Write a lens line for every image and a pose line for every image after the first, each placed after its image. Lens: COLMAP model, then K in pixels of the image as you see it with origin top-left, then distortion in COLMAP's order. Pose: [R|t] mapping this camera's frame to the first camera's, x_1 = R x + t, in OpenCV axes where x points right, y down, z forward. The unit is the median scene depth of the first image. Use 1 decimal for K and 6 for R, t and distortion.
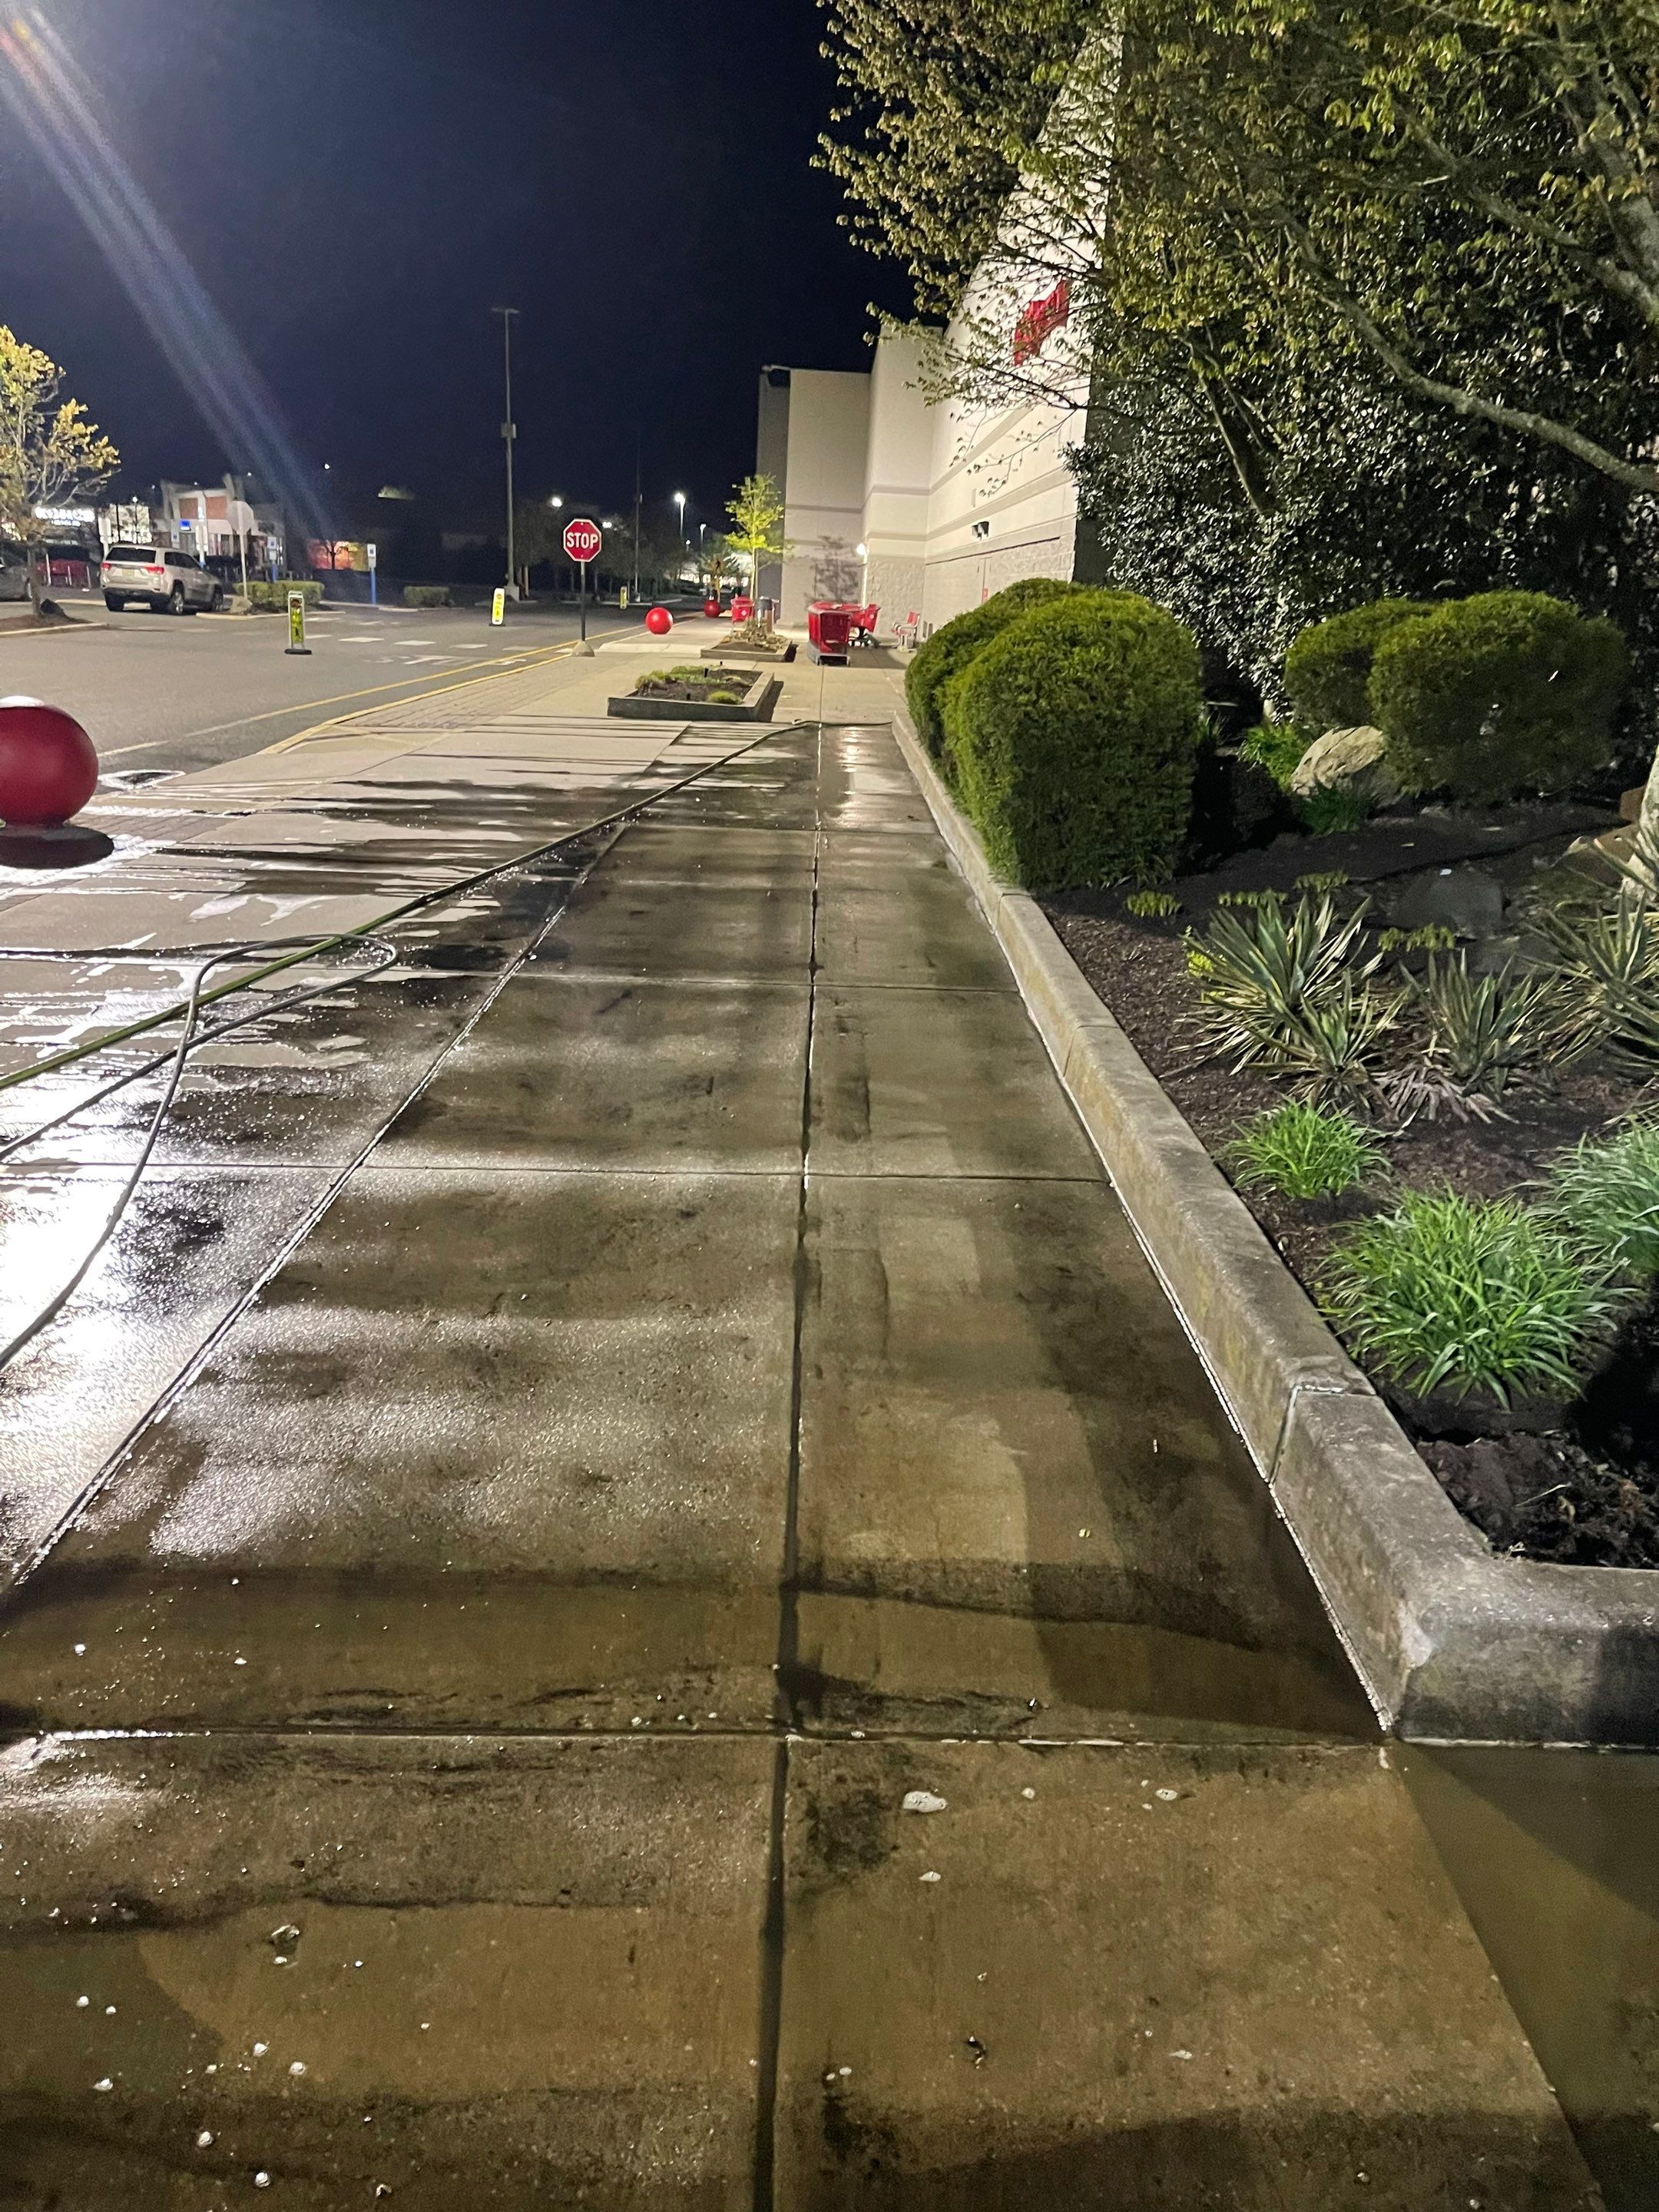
lens RADIAL K [[1619.9, 0, 829.5], [0, 1619.9, 1106.0], [0, 0, 1]] dist [0.056913, -0.072647]
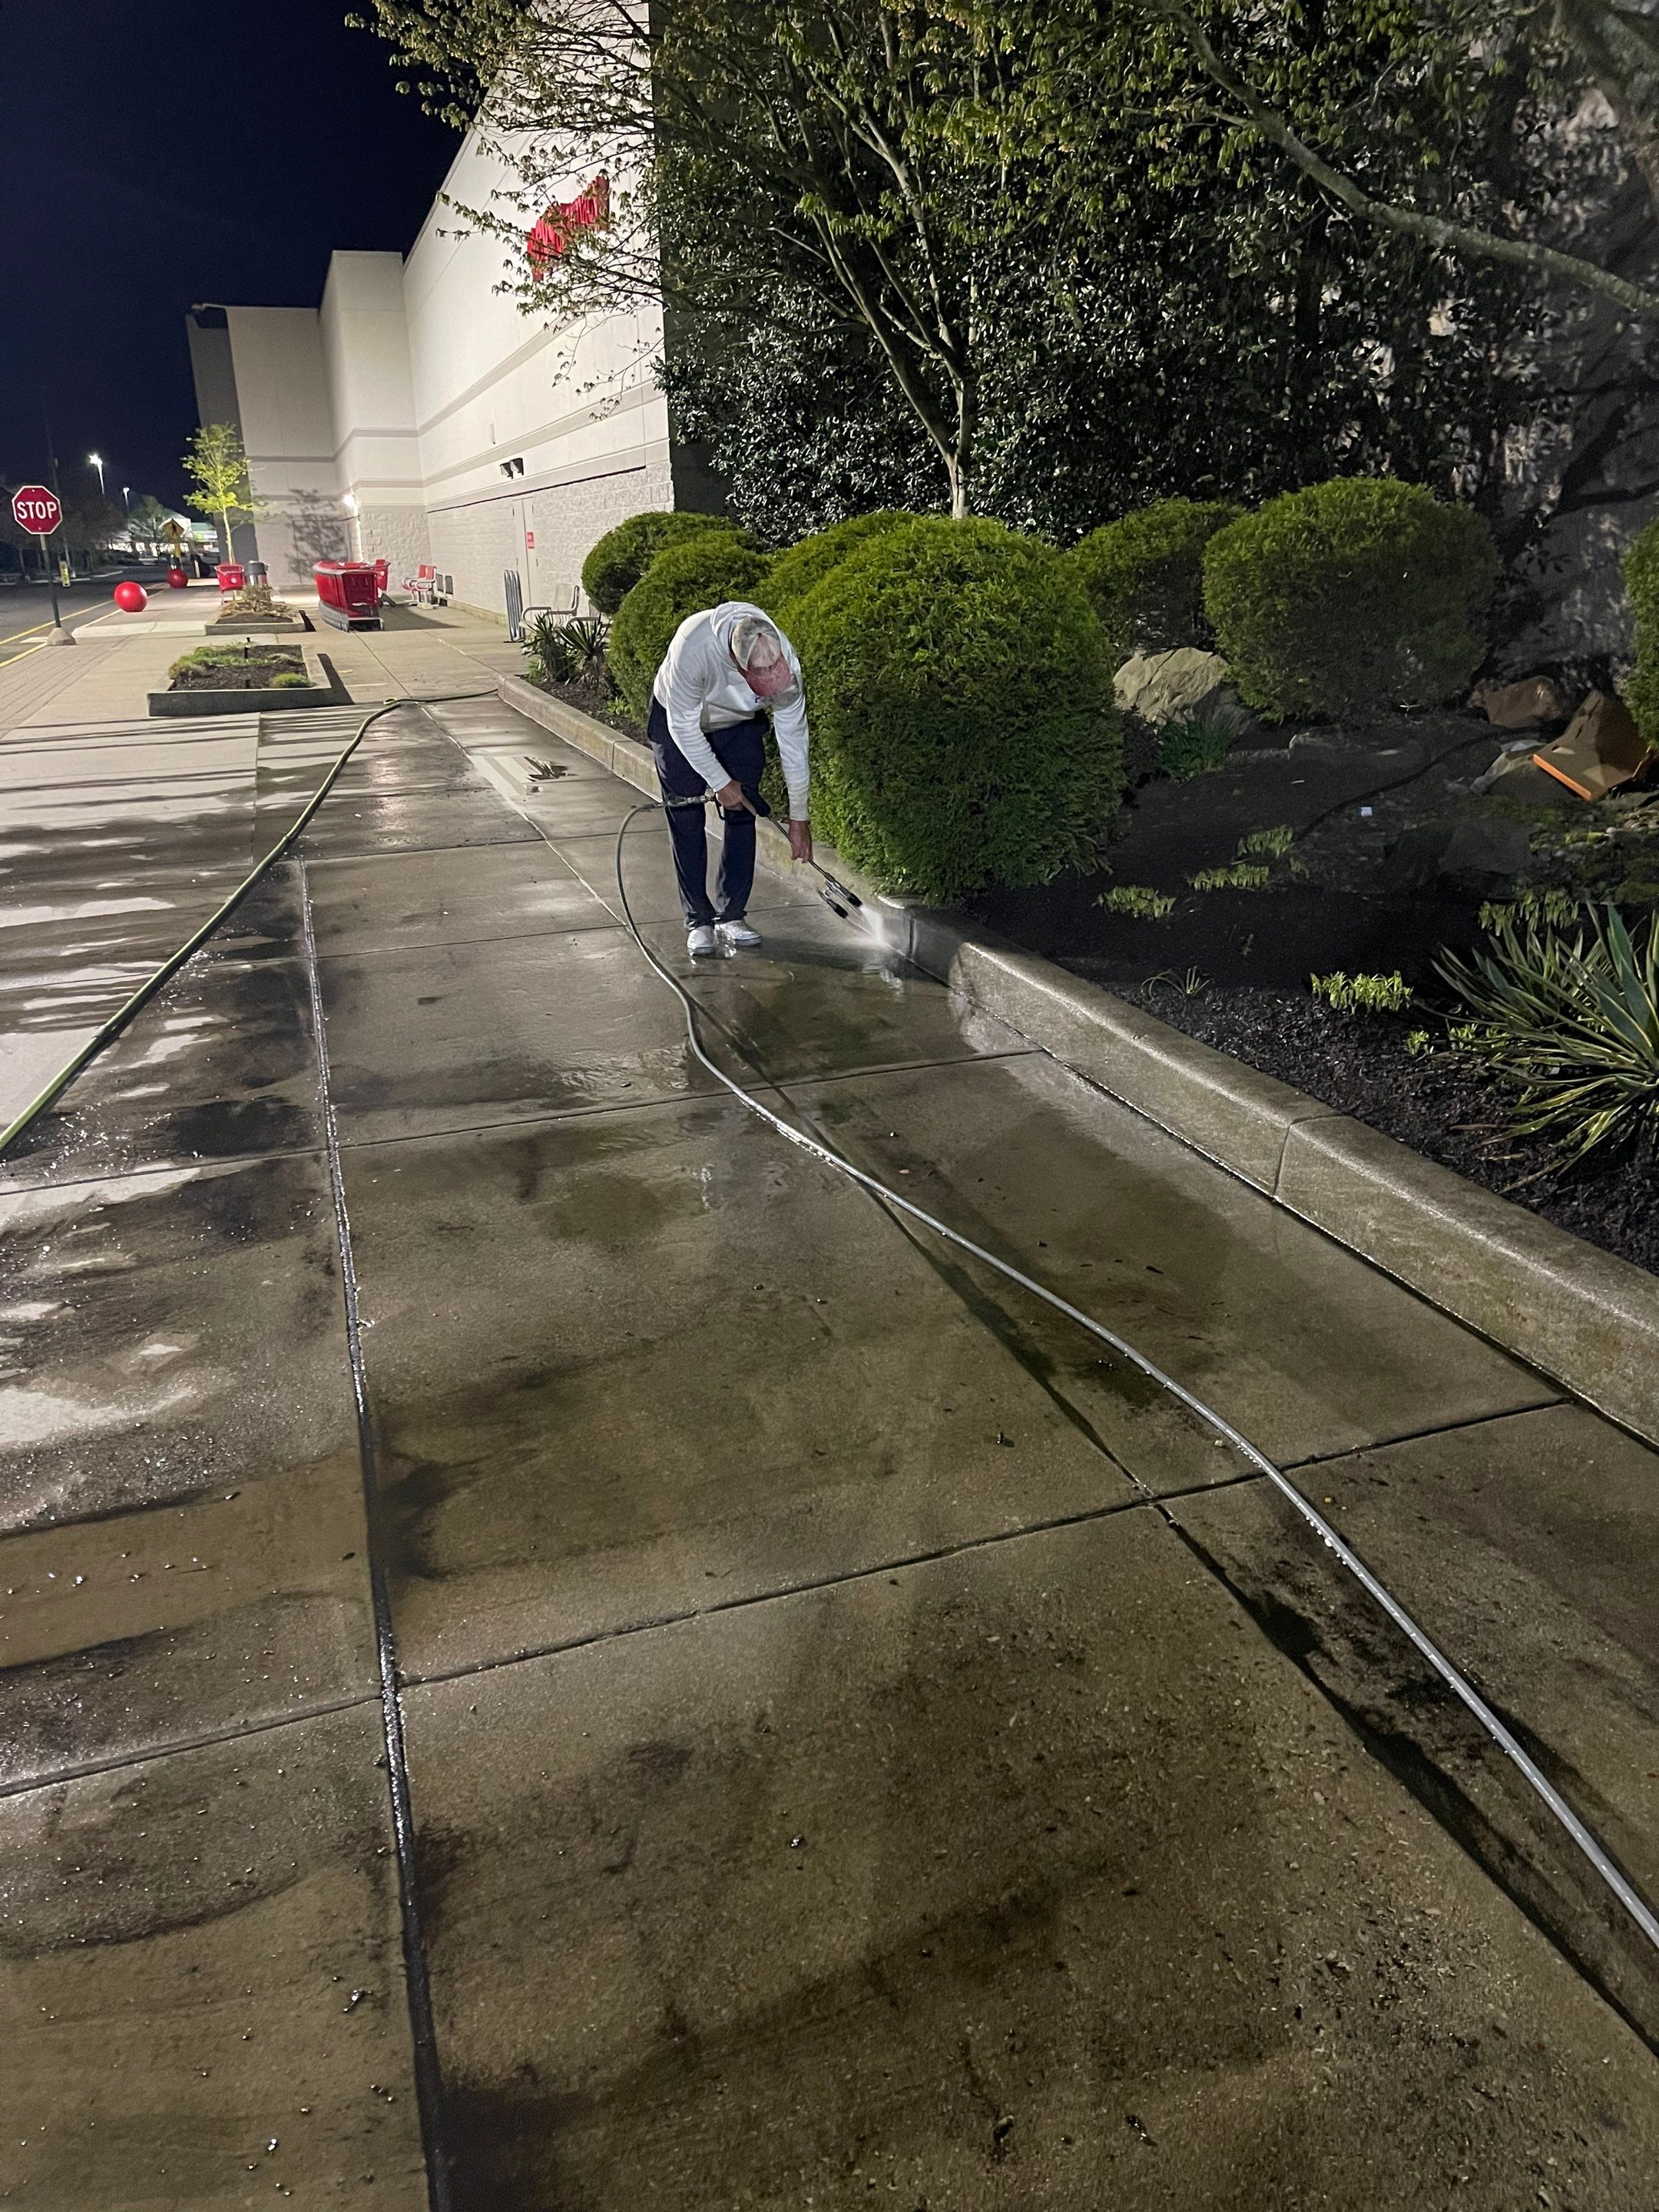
lens RADIAL K [[1619.9, 0, 829.5], [0, 1619.9, 1106.0], [0, 0, 1]] dist [0.056913, -0.072647]
pose [[0.950012, -0.168708, 0.262707, -0.068163], [0.160024, 0.985620, 0.054271, -0.039048], [-0.268085, -0.009519, 0.963348, 0.118367]]
